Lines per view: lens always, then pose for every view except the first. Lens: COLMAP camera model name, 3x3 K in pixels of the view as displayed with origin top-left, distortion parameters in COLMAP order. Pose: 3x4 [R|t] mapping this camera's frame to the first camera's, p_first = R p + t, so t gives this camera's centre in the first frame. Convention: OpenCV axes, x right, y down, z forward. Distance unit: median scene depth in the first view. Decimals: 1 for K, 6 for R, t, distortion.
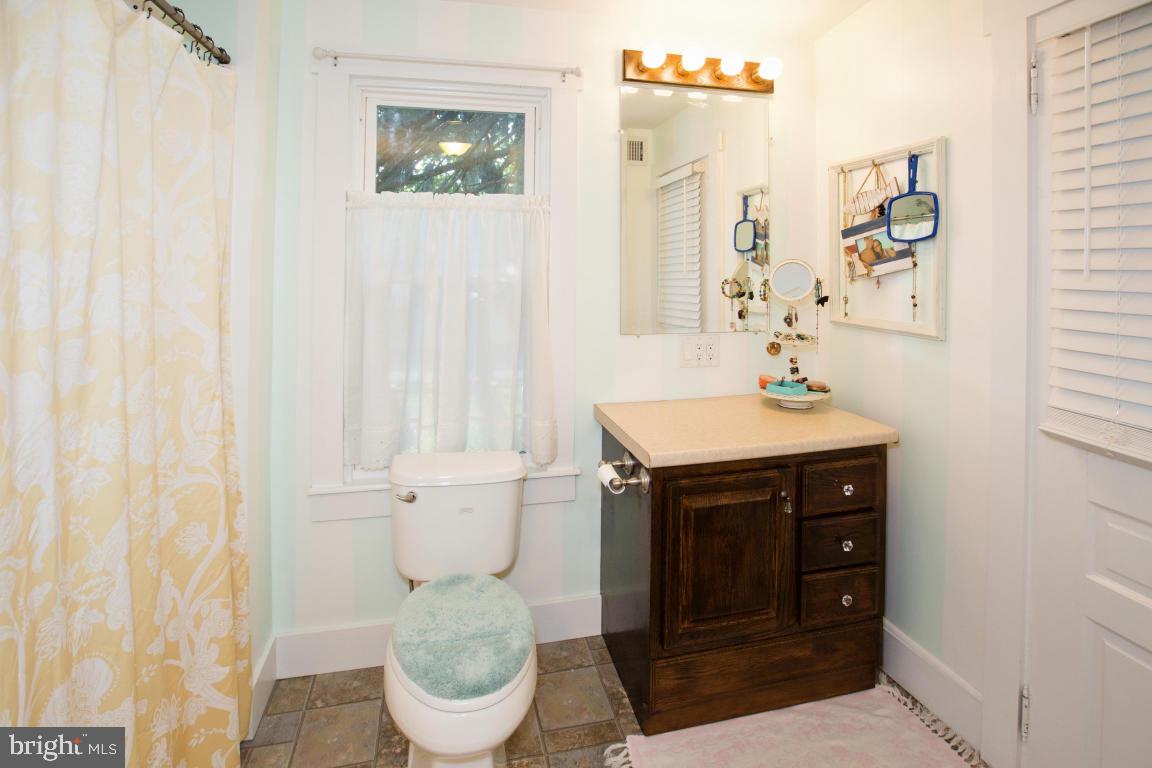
lens RADIAL K [[554.2, 0, 576.0], [0, 554.2, 384.0], [0, 0, 1]] dist [-0.064241, 0.023325]
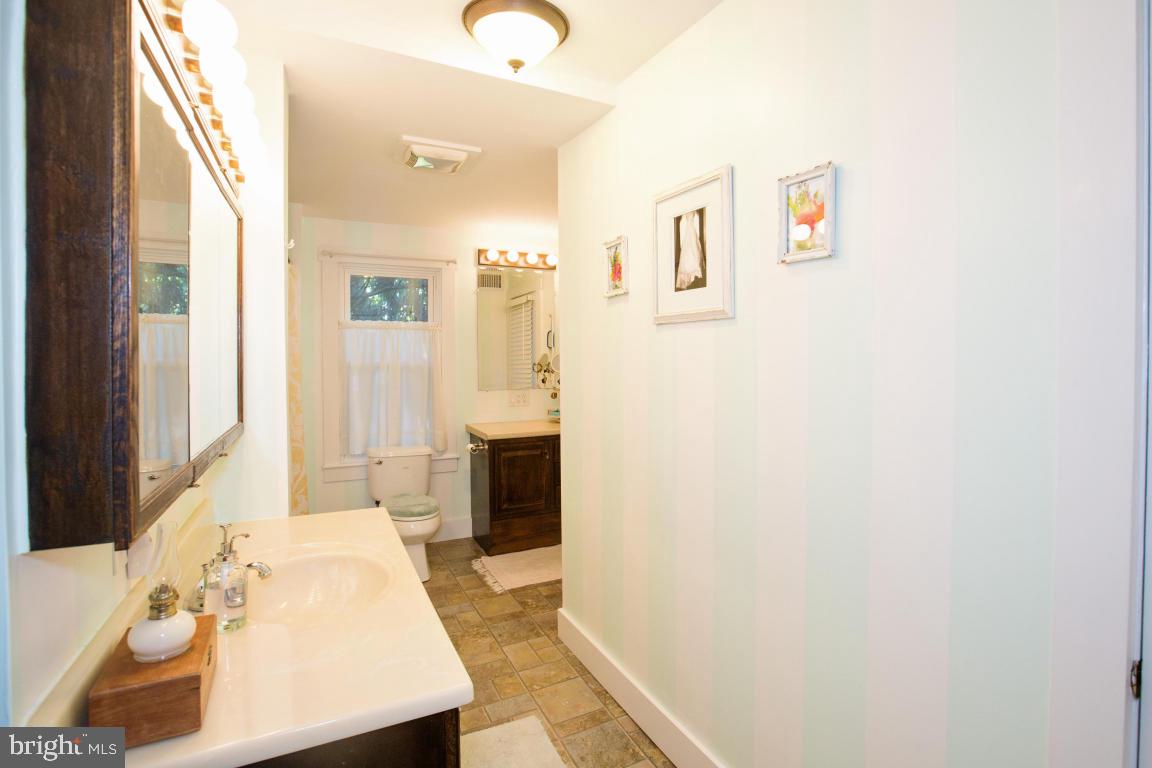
lens RADIAL K [[554.2, 0, 576.0], [0, 554.2, 384.0], [0, 0, 1]] dist [-0.064241, 0.023325]
pose [[0.978967, -0.020501, 0.202987, 0.021775], [0.051987, 0.987162, -0.151024, 0.231869], [-0.197285, 0.158400, 0.967465, -1.134041]]
